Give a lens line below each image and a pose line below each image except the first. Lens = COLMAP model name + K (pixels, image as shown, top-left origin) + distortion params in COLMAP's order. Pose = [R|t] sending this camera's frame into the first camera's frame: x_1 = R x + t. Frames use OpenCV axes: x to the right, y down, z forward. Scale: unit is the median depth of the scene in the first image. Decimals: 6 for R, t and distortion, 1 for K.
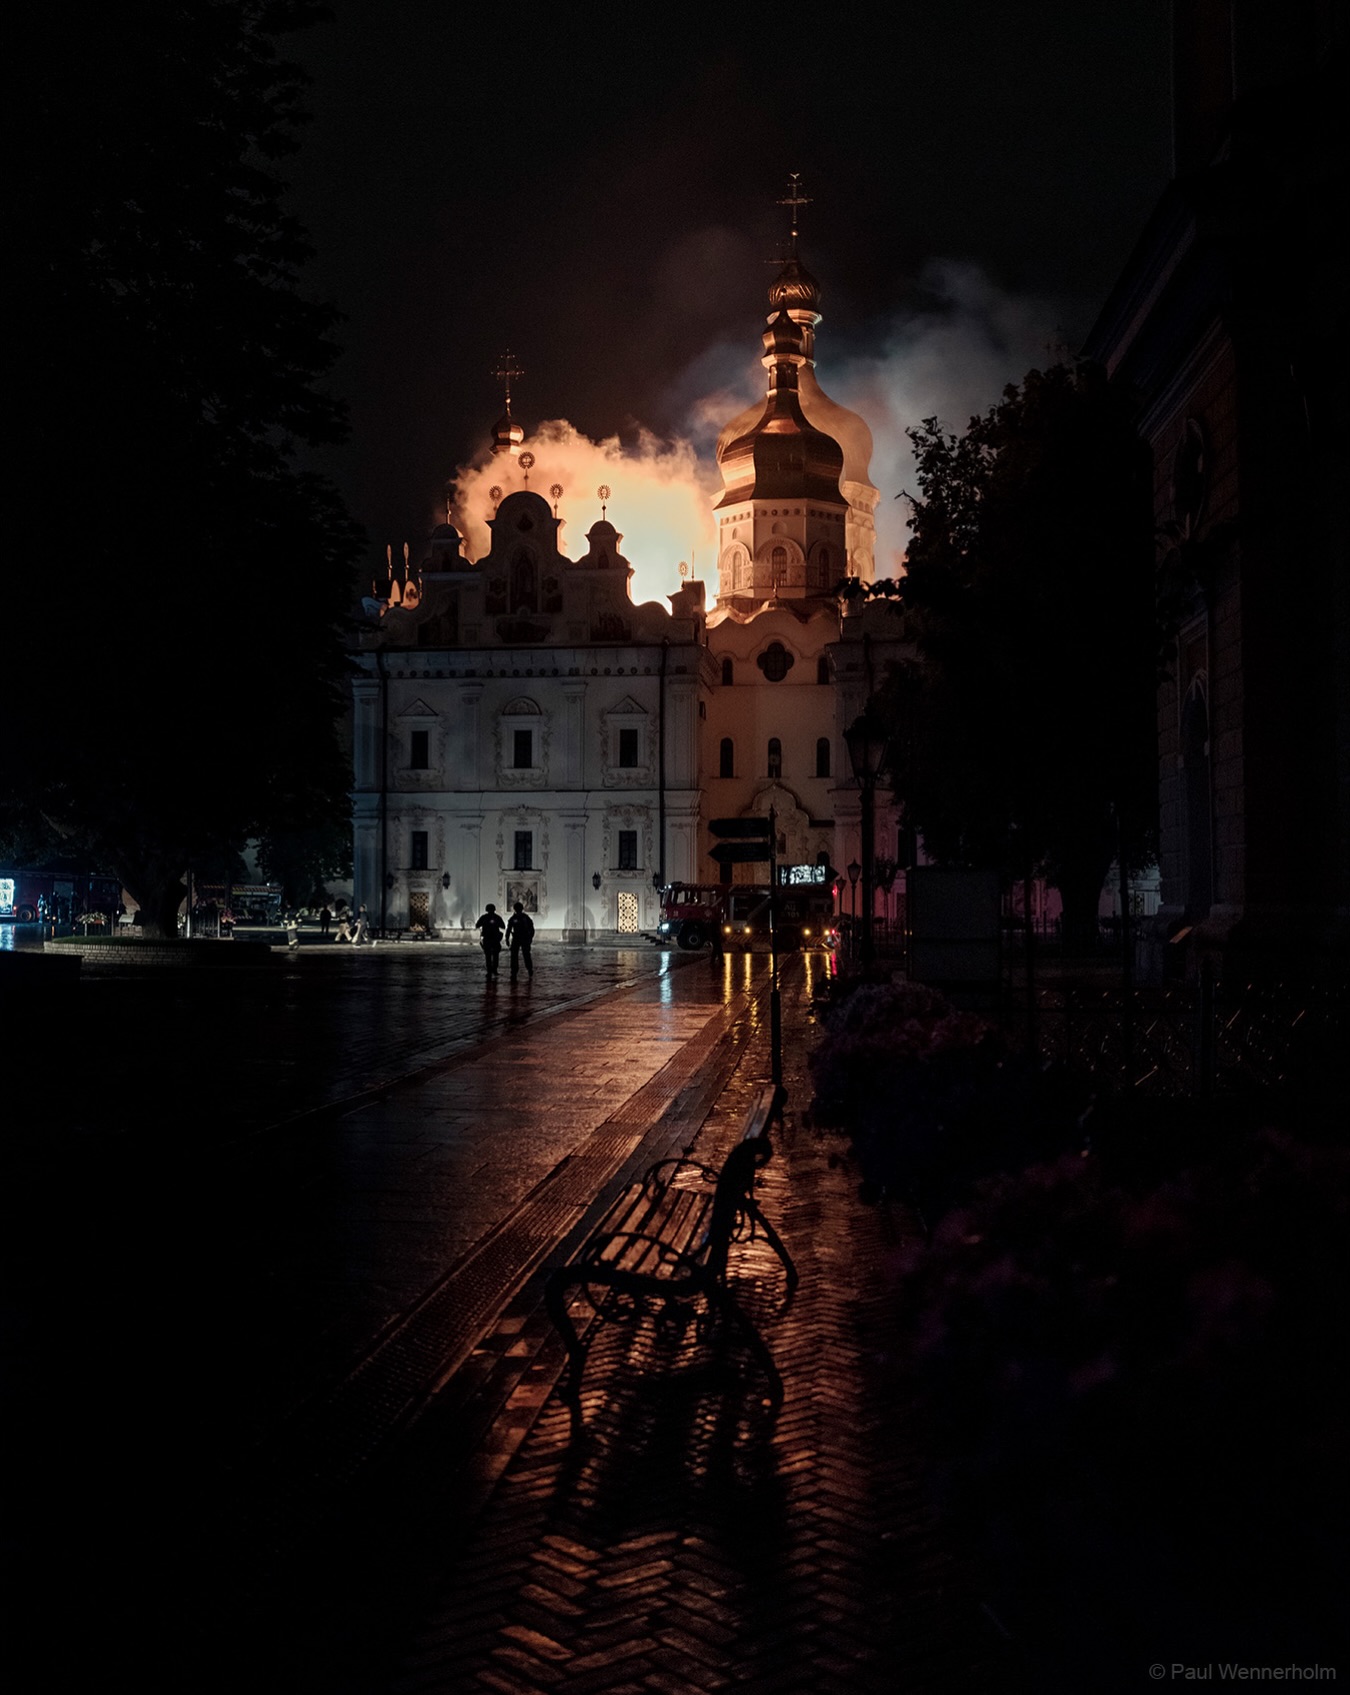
lens RADIAL K [[1752.1, 0, 638.5], [0, 1752.1, 874.8], [0, 0, 1]] dist [-0.010220, 0.000000]
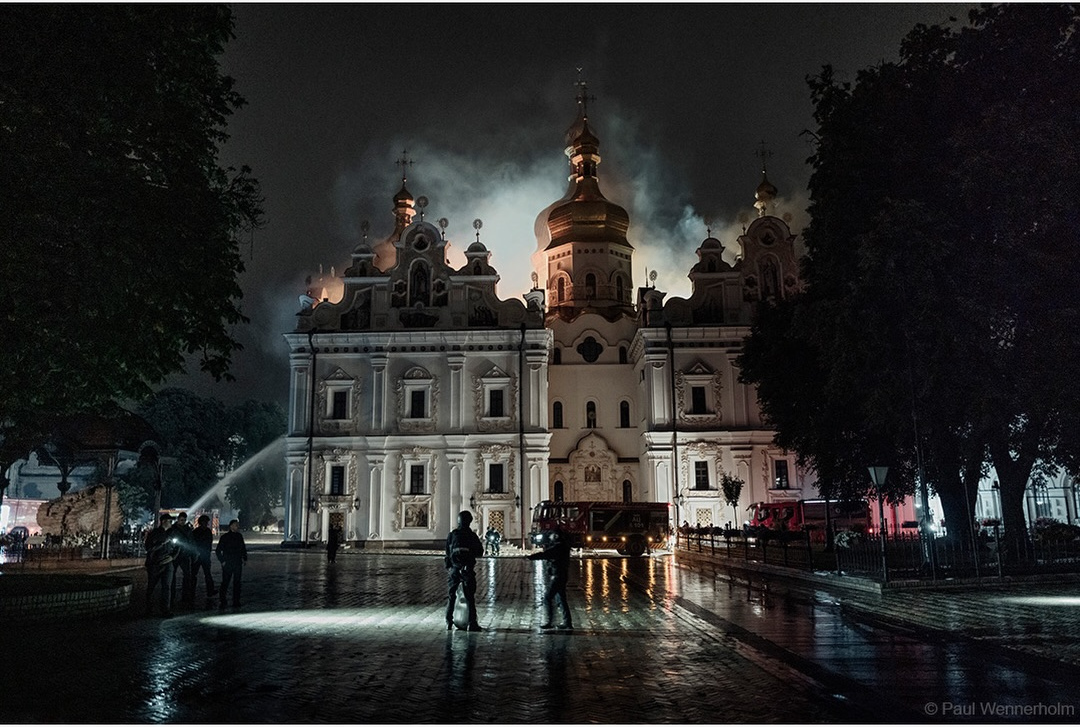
lens RADIAL K [[843.9, 0, 543.4], [0, 843.9, 365.4], [0, 0, 1]] dist [0.013823, 0.005425]
pose [[0.992806, 0.007059, 0.119522, -0.047699], [0.012632, 0.986514, -0.163190, 0.006530], [-0.119062, 0.163526, 0.979328, 0.343469]]
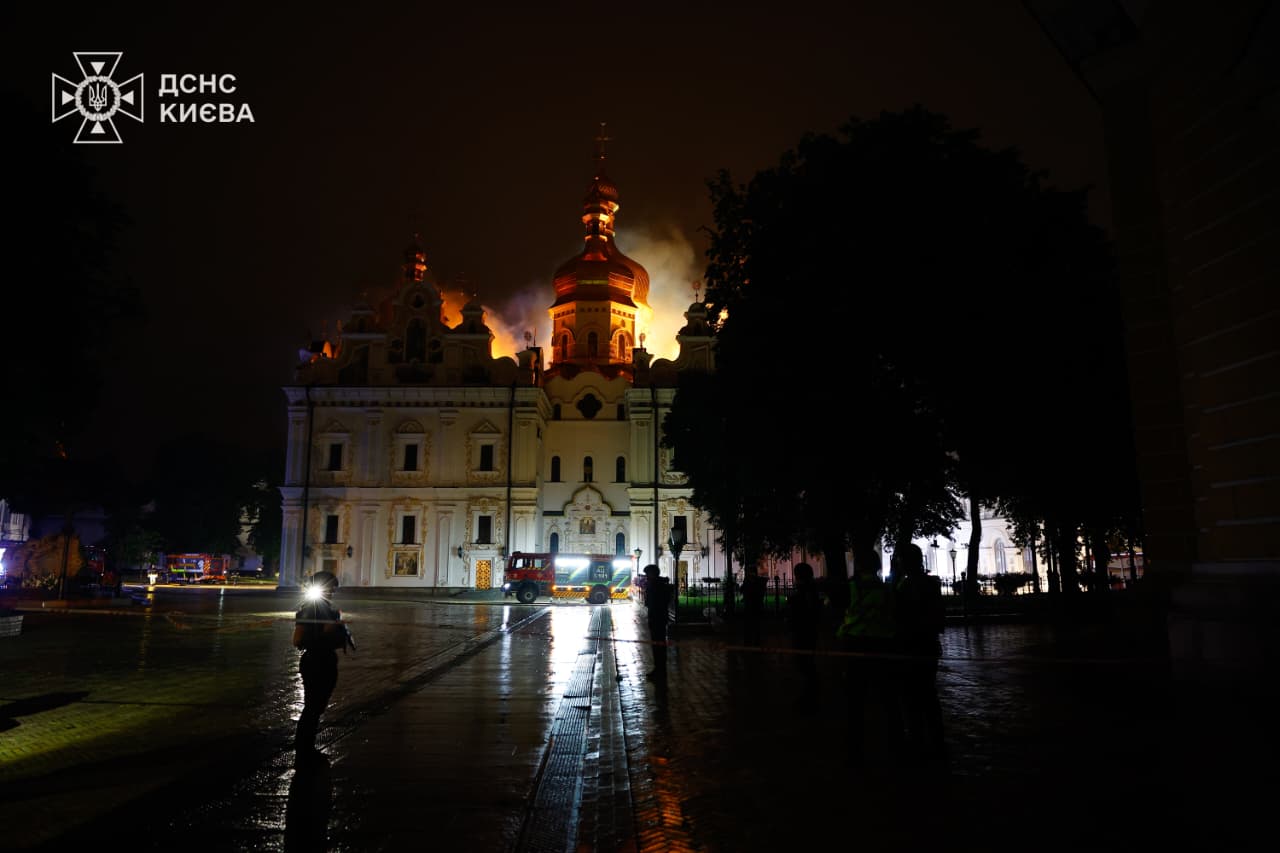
lens RADIAL K [[879.3, 0, 640.7], [0, 879.3, 430.5], [0, 0, 1]] dist [0.009604, -0.000907]
pose [[0.989462, 0.022453, 0.143042, 0.015319], [-0.002324, 0.990239, -0.139361, 0.005149], [-0.144775, 0.137560, 0.979856, 0.275997]]
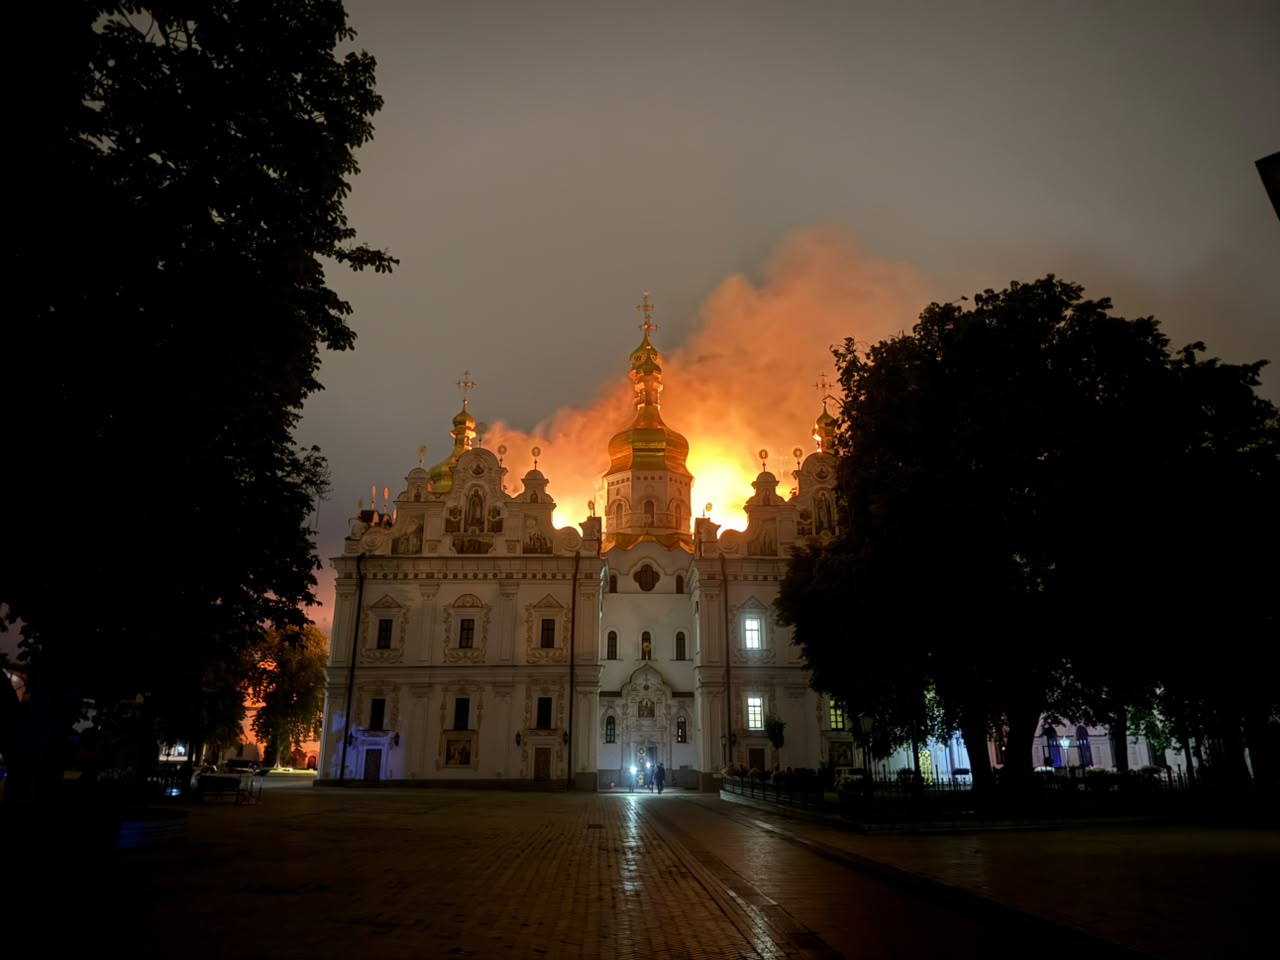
lens RADIAL K [[904.9, 0, 650.5], [0, 904.9, 460.7], [0, 0, 1]] dist [0.065368, -0.009484]
pose [[0.986642, 0.048501, 0.155516, -0.042056], [-0.001035, 0.956497, -0.291740, 0.003789], [-0.162900, 0.287681, 0.943771, 0.291169]]
